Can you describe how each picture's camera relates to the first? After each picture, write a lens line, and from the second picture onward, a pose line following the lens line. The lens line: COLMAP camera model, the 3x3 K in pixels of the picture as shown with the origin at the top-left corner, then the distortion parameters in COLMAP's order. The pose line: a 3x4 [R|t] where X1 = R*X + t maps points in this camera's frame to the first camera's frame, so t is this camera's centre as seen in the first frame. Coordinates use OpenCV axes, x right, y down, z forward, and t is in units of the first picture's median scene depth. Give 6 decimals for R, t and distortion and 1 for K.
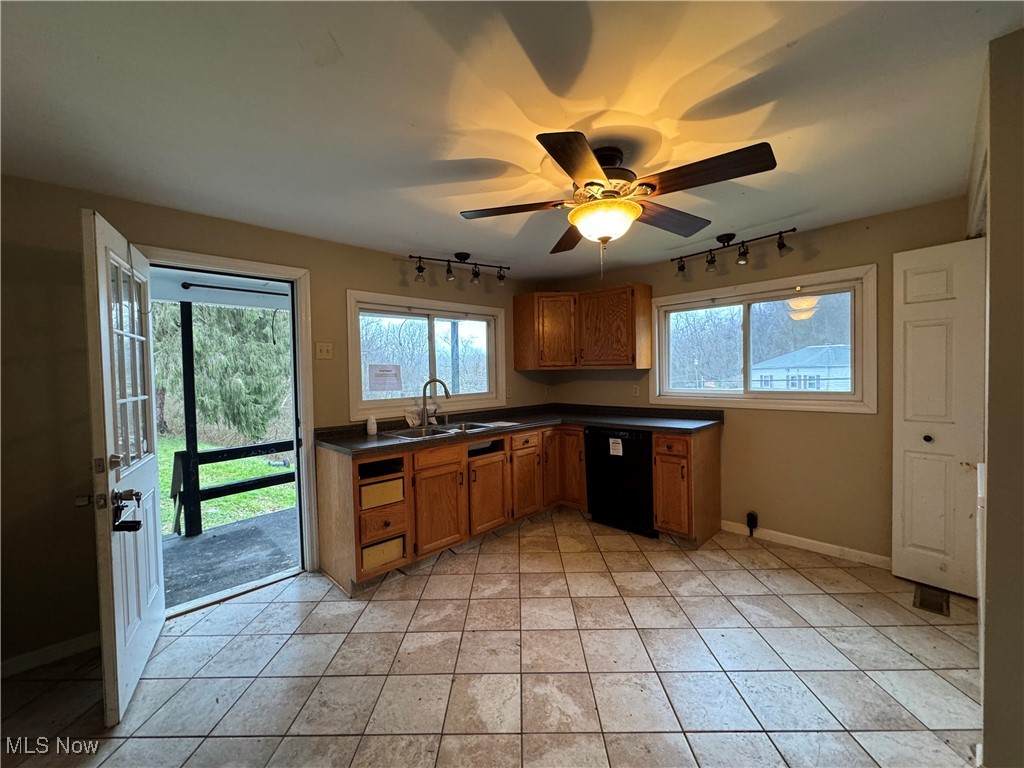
lens RADIAL K [[407.2, 0, 512.0], [0, 407.2, 384.0], [0, 0, 1]] dist [0.000323, -0.000065]
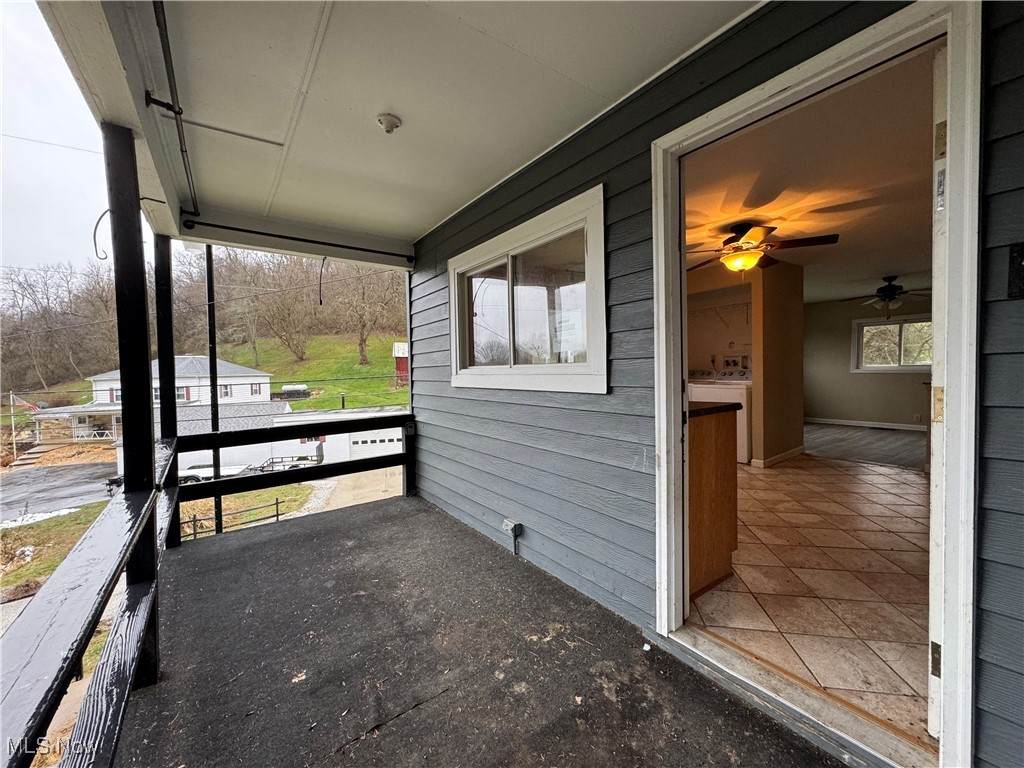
lens RADIAL K [[409.6, 0, 512.0], [0, 409.6, 384.0], [0, 0, 1]] dist [-0.002168, -0.000101]
pose [[0.148755, -0.011713, 0.988805, -1.269638], [0.044689, 0.998988, 0.005110, 0.081455], [-0.987864, 0.043428, 0.149127, 1.249681]]
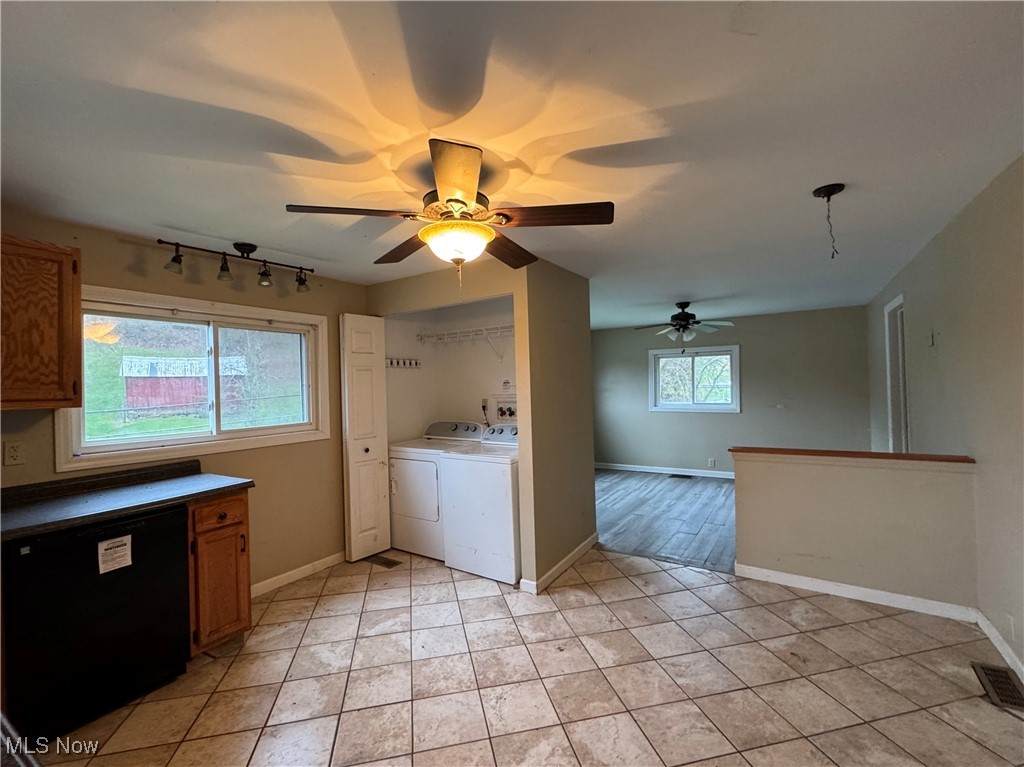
lens RADIAL K [[449.6, 0, 512.0], [0, 449.6, 383.5], [0, 0, 1]] dist [-0.002106, -0.000266]
pose [[-0.238311, 0.035043, 0.970556, -0.558975], [0.058935, 0.998029, -0.021564, -0.030247], [-0.969399, 0.052060, -0.239906, 0.796091]]
